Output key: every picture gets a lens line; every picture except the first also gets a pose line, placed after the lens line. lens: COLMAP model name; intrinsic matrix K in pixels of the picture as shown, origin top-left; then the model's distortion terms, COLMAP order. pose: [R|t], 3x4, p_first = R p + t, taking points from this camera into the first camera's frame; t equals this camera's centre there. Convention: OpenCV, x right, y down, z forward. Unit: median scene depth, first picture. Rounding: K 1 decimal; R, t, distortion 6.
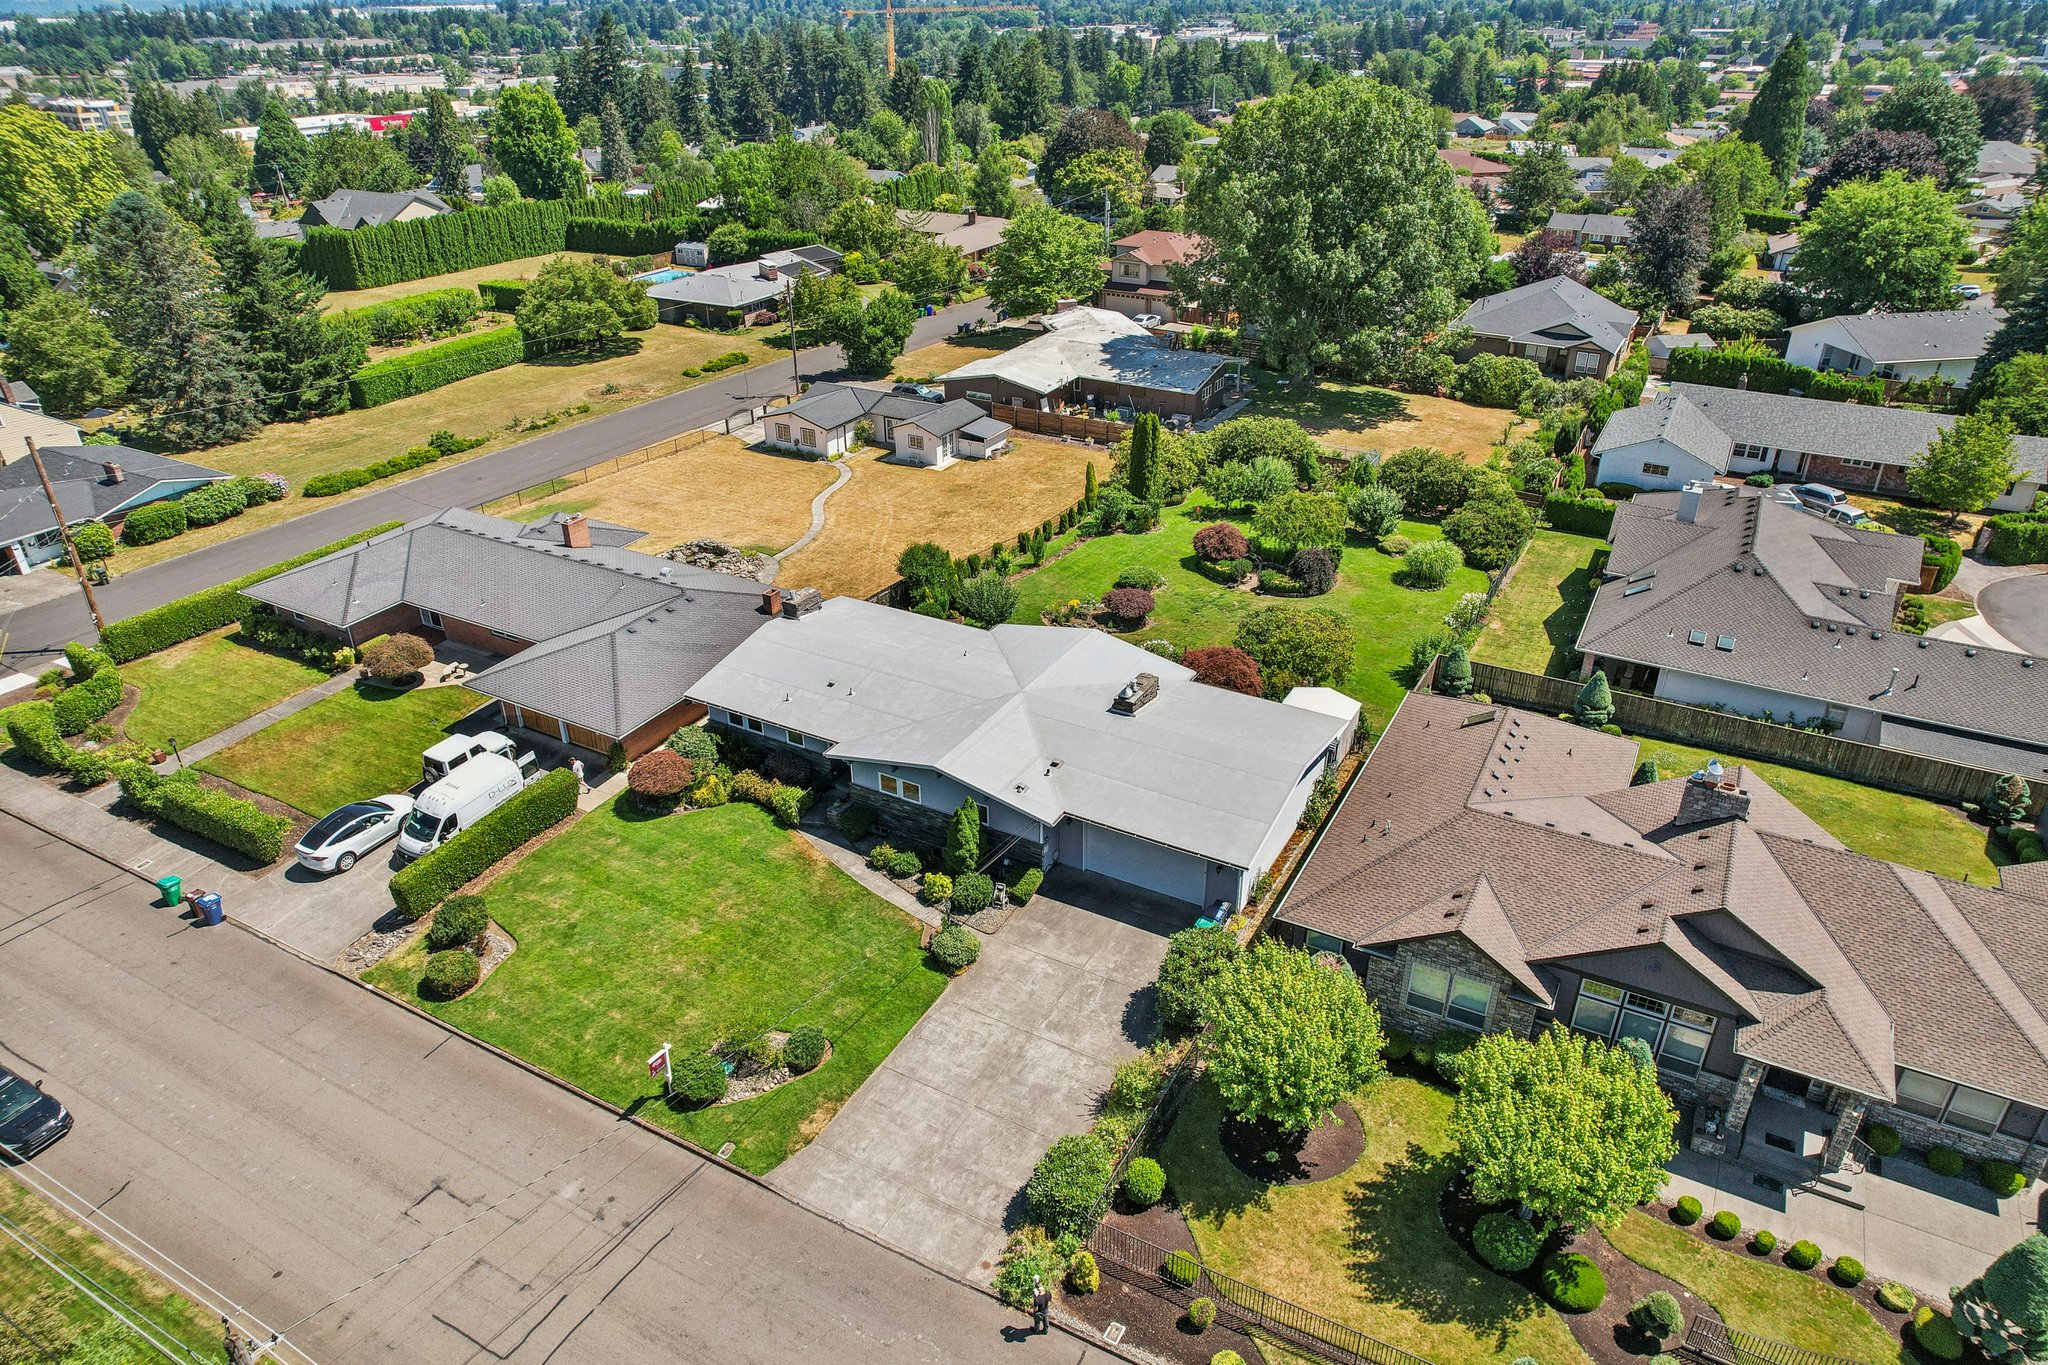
lens RADIAL K [[1320.7, 0, 1022.7], [0, 1320.7, 694.3], [0, 0, 1]] dist [-0.072759, 0.064453]
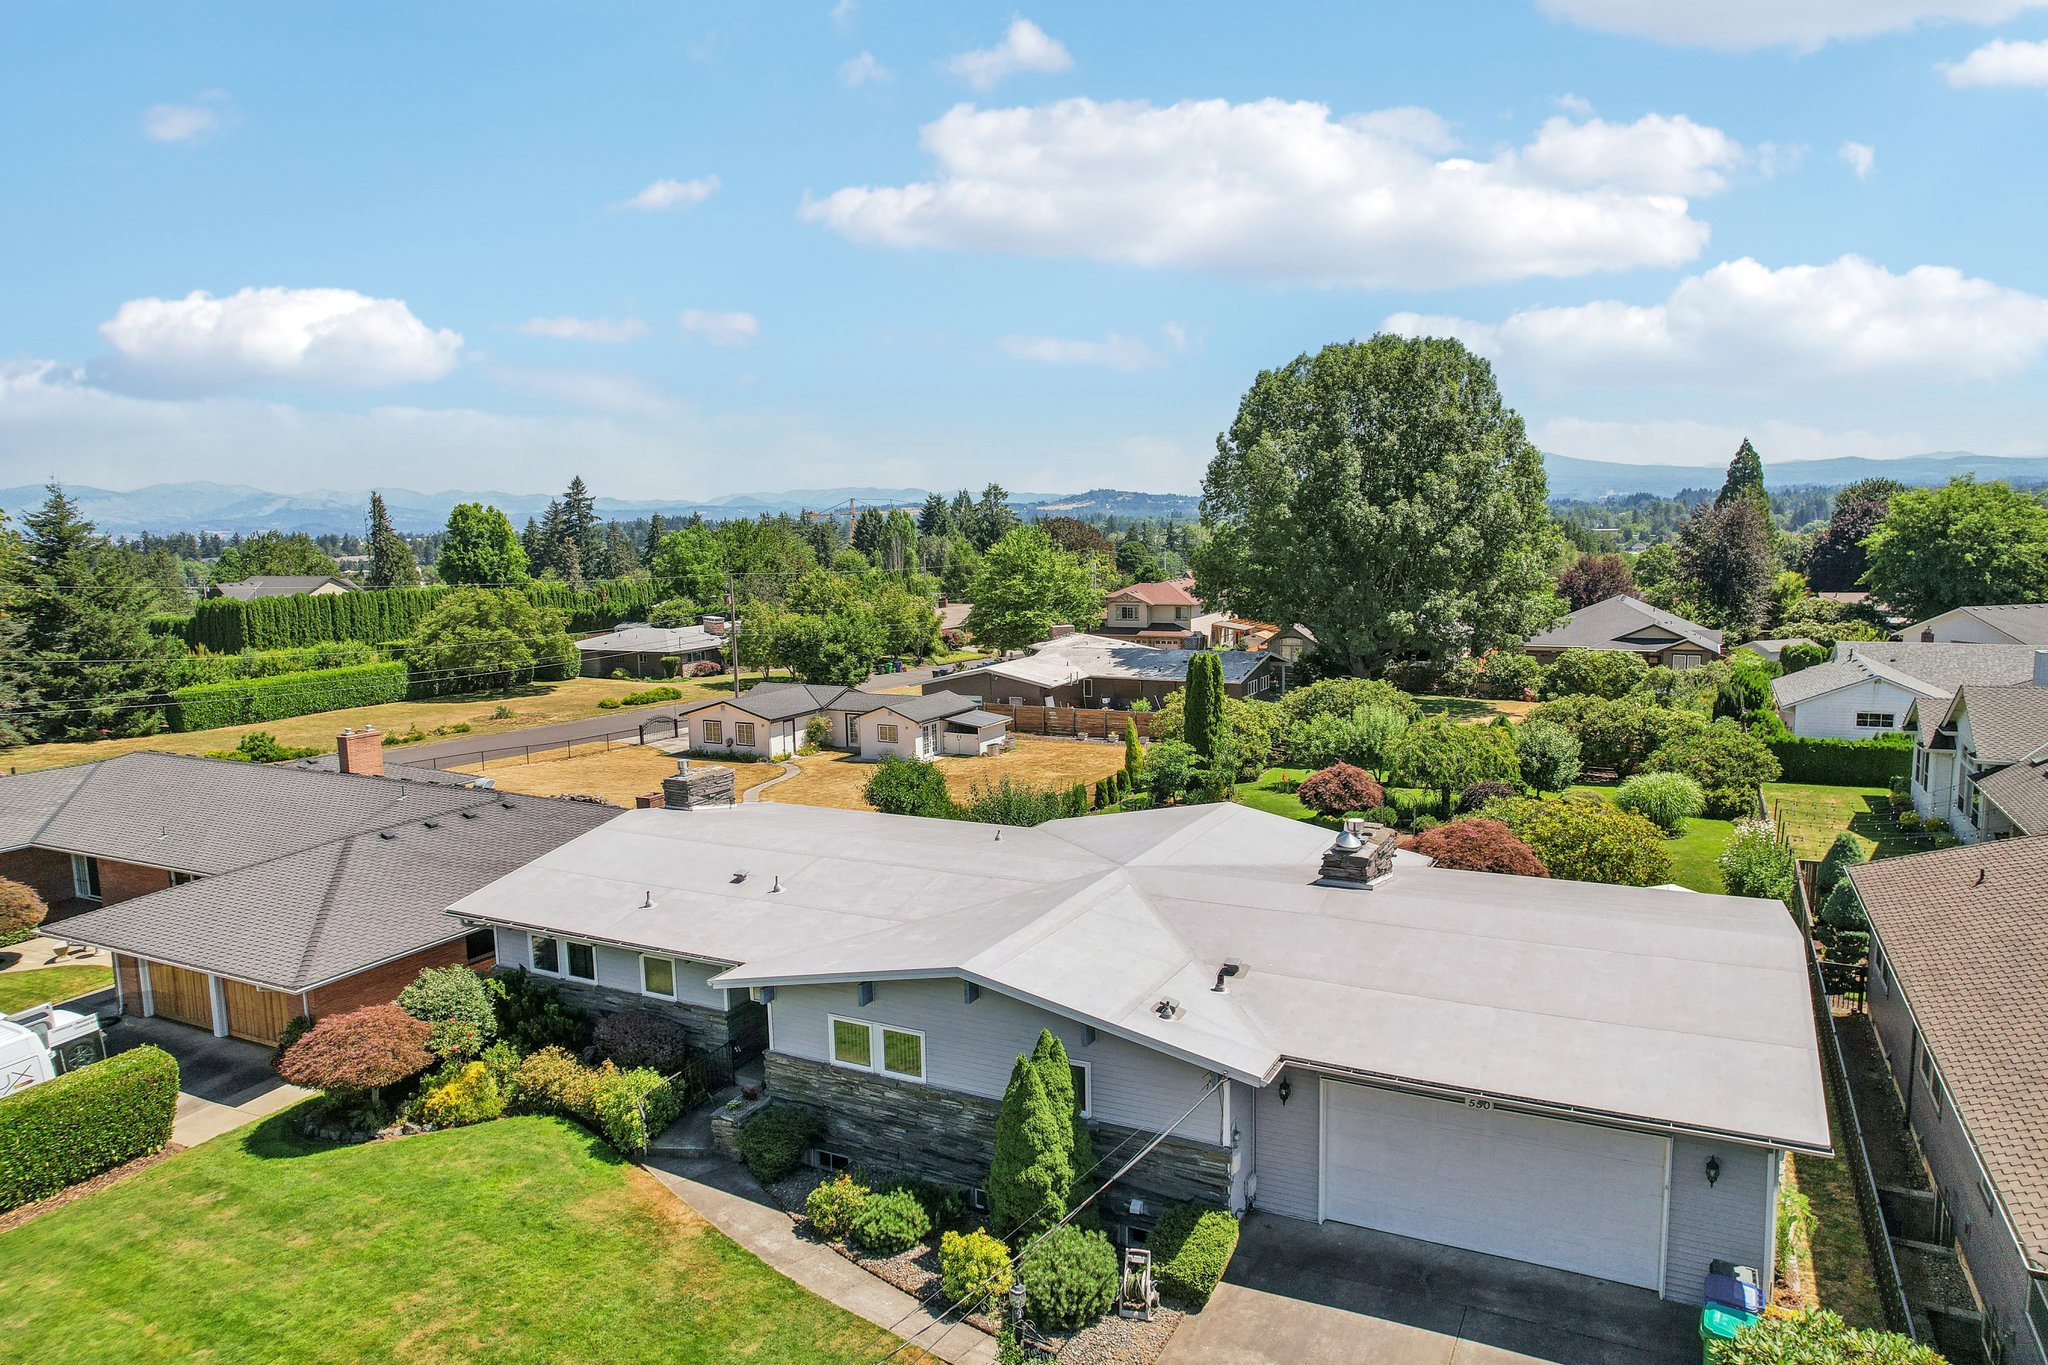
lens RADIAL K [[1320.7, 0, 1022.7], [0, 1320.7, 694.3], [0, 0, 1]] dist [-0.072759, 0.064453]
pose [[0.999192, -0.018914, 0.035450, -0.049152], [0.030444, 0.932178, -0.360719, 0.102852], [-0.026223, 0.361506, 0.932001, 0.464024]]
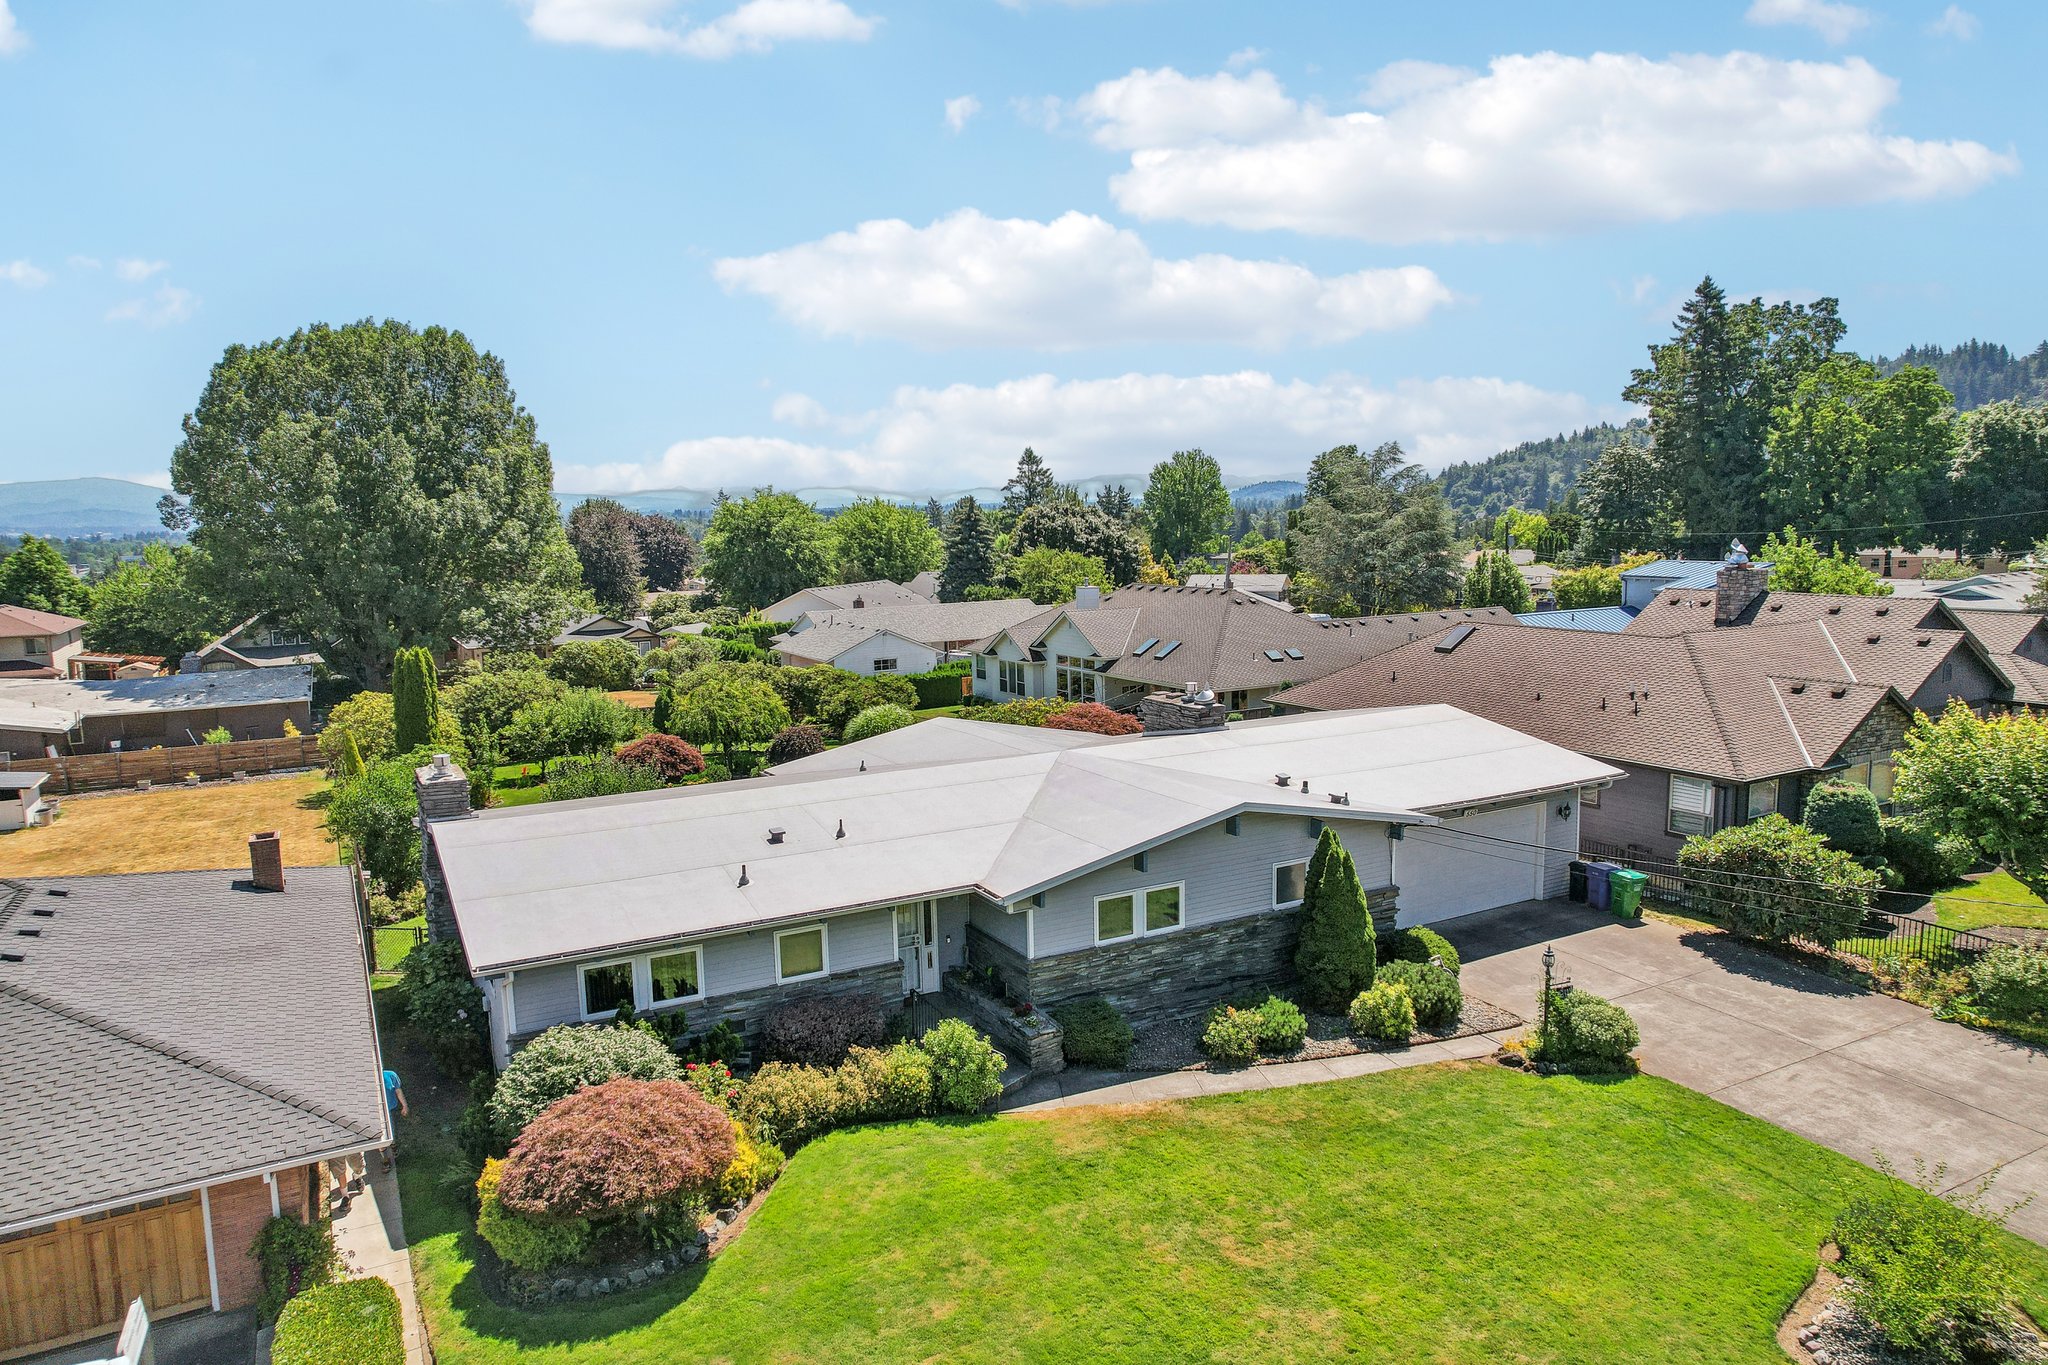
lens RADIAL K [[1320.7, 0, 1022.7], [0, 1320.7, 694.3], [0, 0, 1]] dist [-0.072759, 0.064453]
pose [[0.525795, -0.117914, 0.842399, -0.428052], [0.426668, 0.893307, -0.141271, 0.042416], [-0.735863, 0.433704, 0.520007, 0.640710]]
